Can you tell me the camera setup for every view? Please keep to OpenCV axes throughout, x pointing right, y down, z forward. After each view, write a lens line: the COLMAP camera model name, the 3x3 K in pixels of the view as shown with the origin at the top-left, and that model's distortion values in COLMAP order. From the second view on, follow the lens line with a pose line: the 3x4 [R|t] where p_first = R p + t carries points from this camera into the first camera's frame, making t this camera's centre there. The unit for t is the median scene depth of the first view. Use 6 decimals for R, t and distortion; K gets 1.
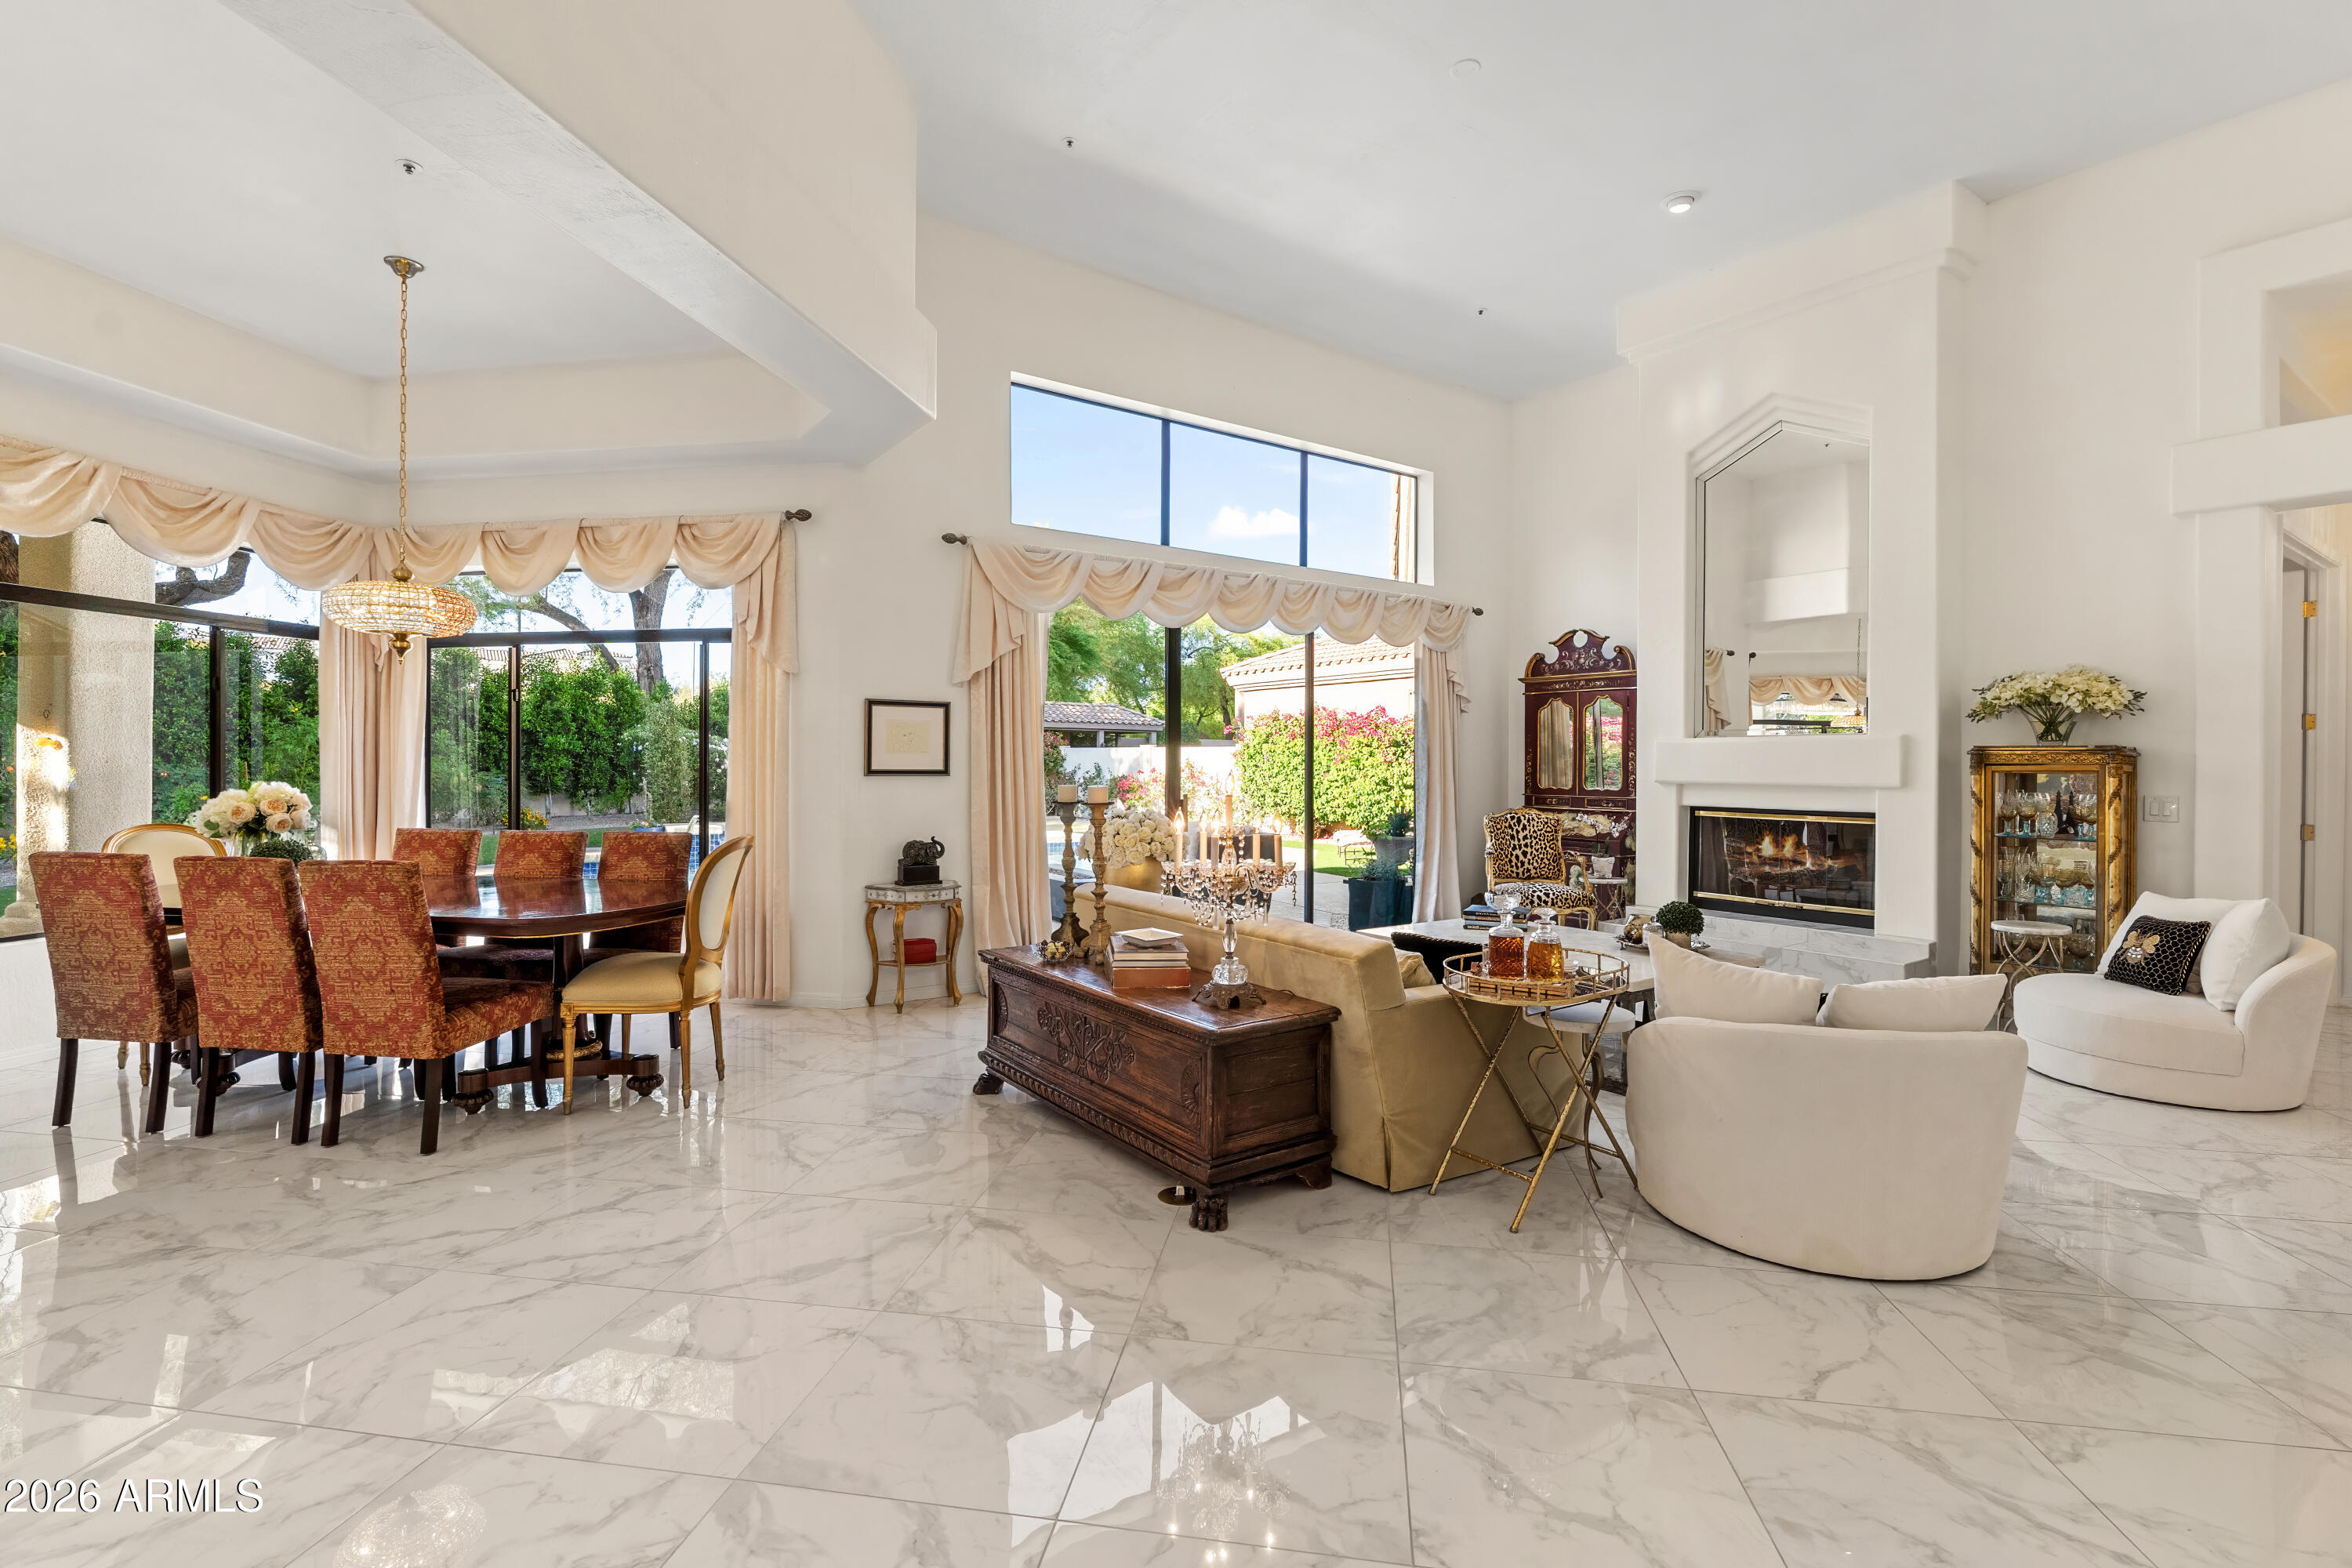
lens RADIAL K [[1084.2, 0, 1174.5], [0, 1084.2, 764.1], [0, 0, 1]] dist [-0.001781, 0.000143]
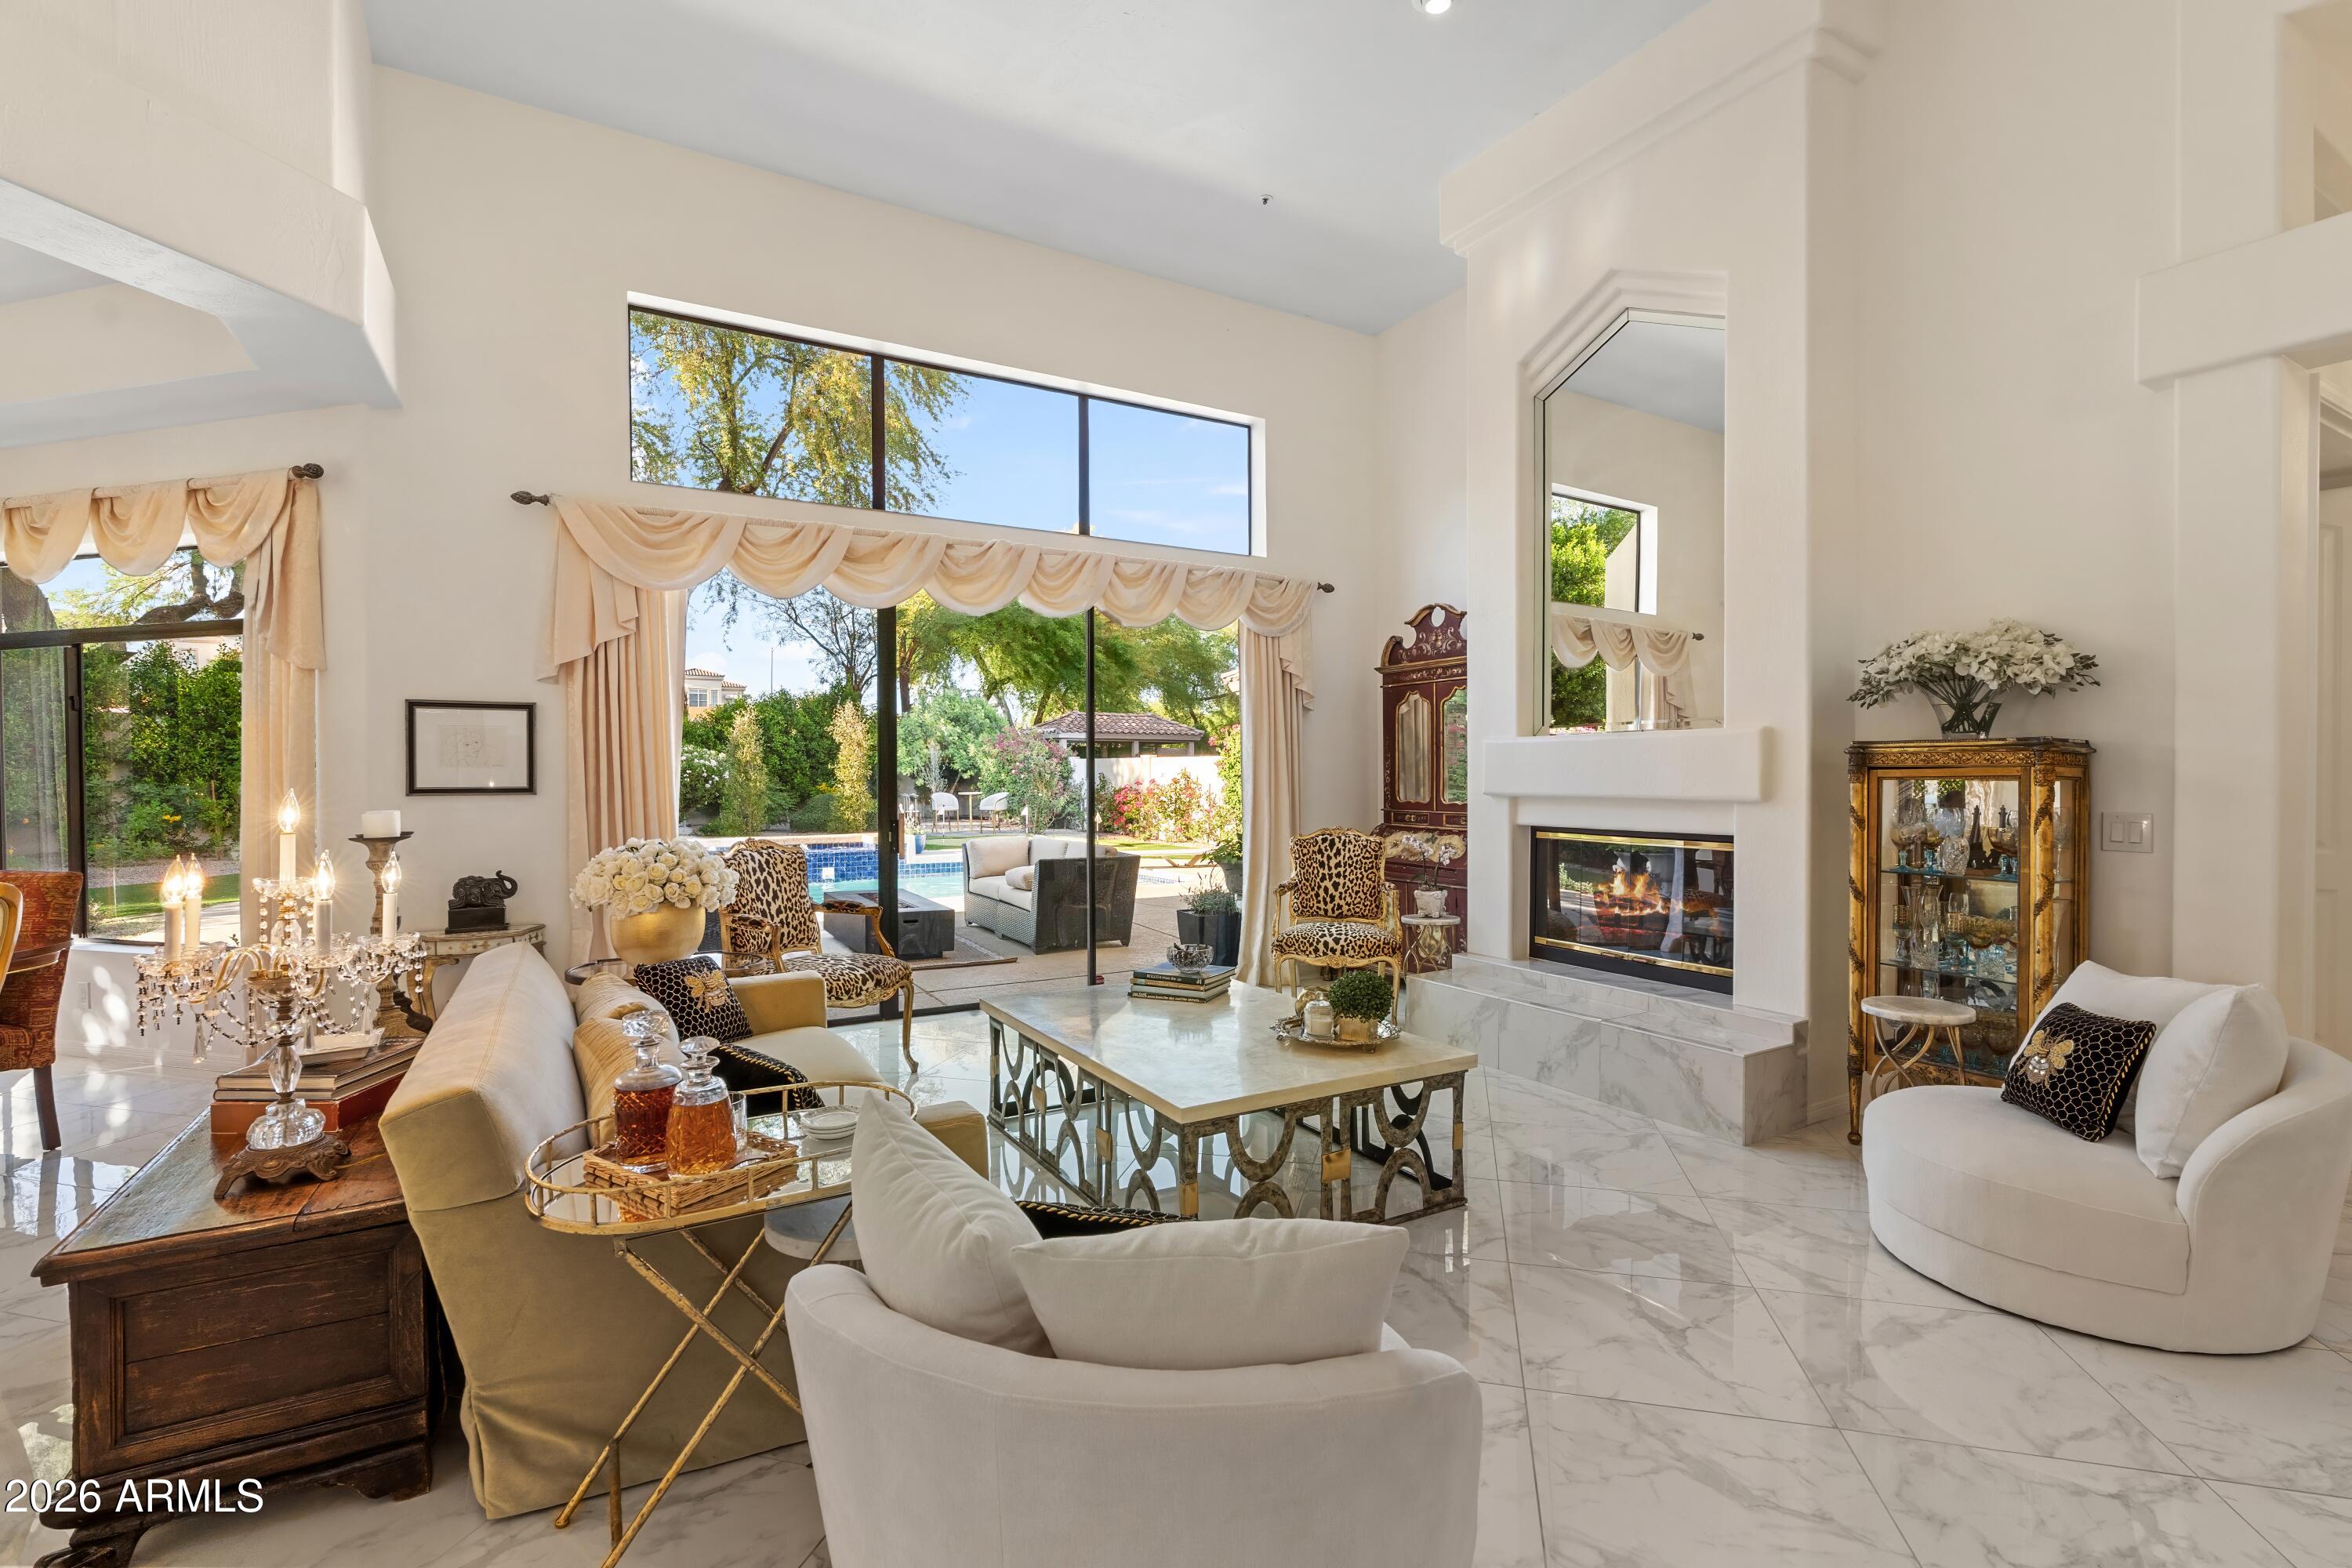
lens RADIAL K [[1062.8, 0, 1176.0], [0, 1062.8, 784.0], [0, 0, 1]] dist [-0.005176, 0.000749]
pose [[0.995652, -0.008483, -0.092768, 0.300064], [0.009341, 0.999918, 0.008808, 0.000500], [0.092685, -0.009636, 0.995649, 0.230027]]
